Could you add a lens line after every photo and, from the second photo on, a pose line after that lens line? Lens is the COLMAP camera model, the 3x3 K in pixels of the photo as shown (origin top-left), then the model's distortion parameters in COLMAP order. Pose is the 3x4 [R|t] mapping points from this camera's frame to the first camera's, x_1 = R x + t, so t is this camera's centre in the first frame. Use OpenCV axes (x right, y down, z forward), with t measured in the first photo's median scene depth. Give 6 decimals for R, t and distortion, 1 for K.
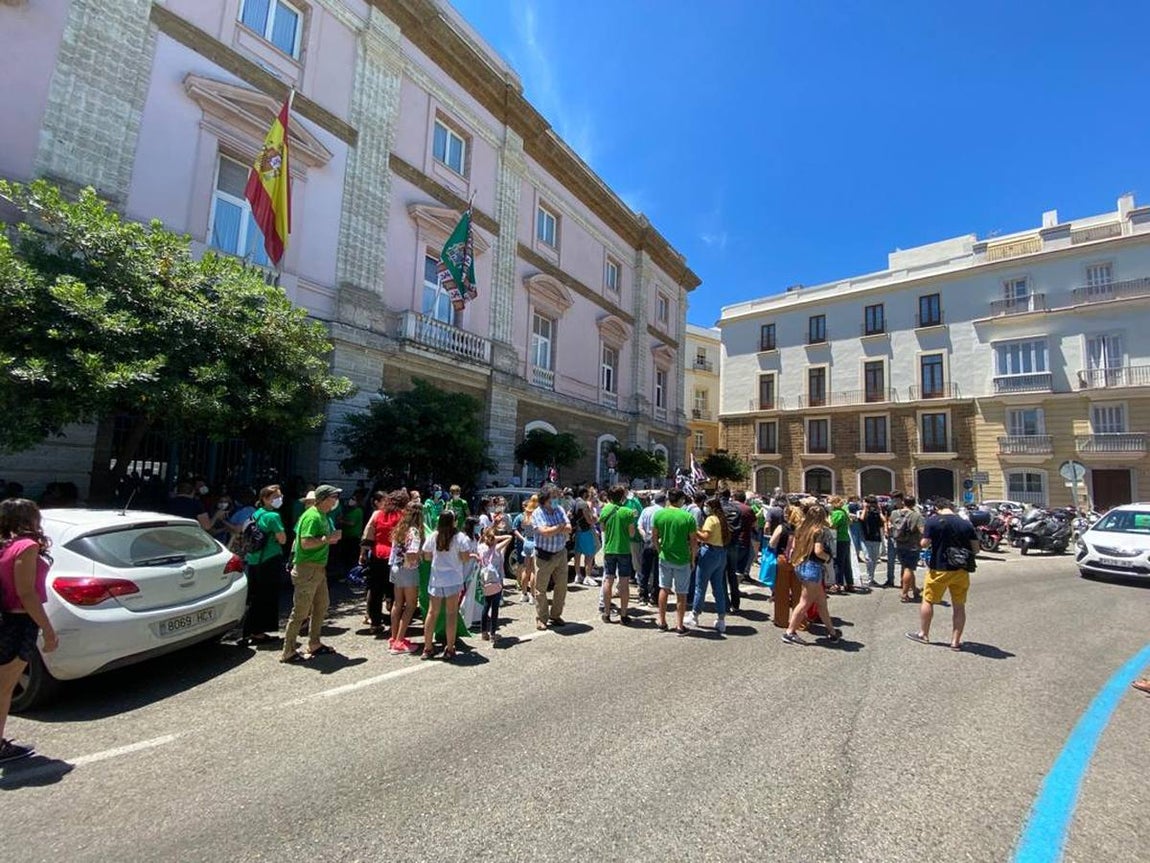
lens RADIAL K [[445.3, 0, 575.6], [0, 445.3, 436.9], [0, 0, 1]] dist [-0.014394, -0.000858]
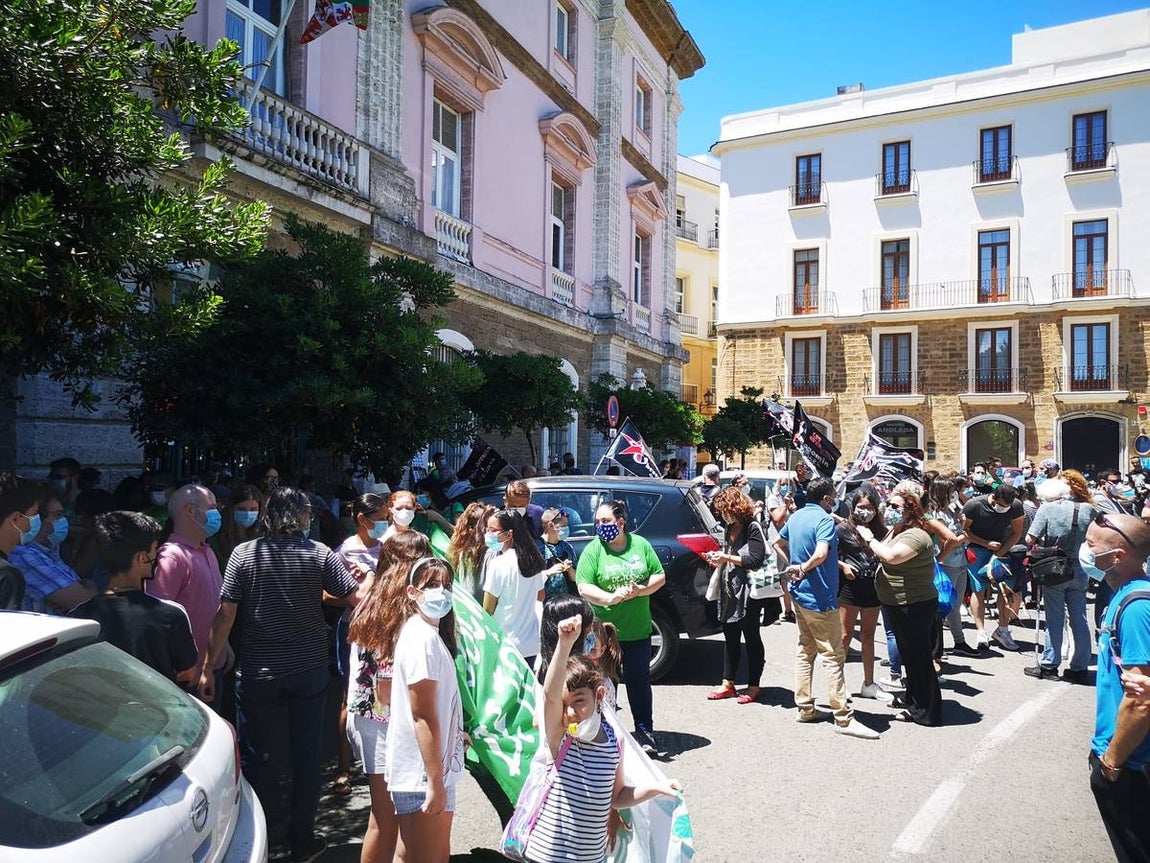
lens RADIAL K [[853.3, 0, 571.5], [0, 853.3, 424.6], [0, 0, 1]] dist [-0.035763, 0.046841]
pose [[0.977085, -0.016815, 0.212184, -0.095151], [0.002255, 0.997637, 0.068674, 0.001634], [-0.212837, -0.066622, 0.974814, 0.058969]]
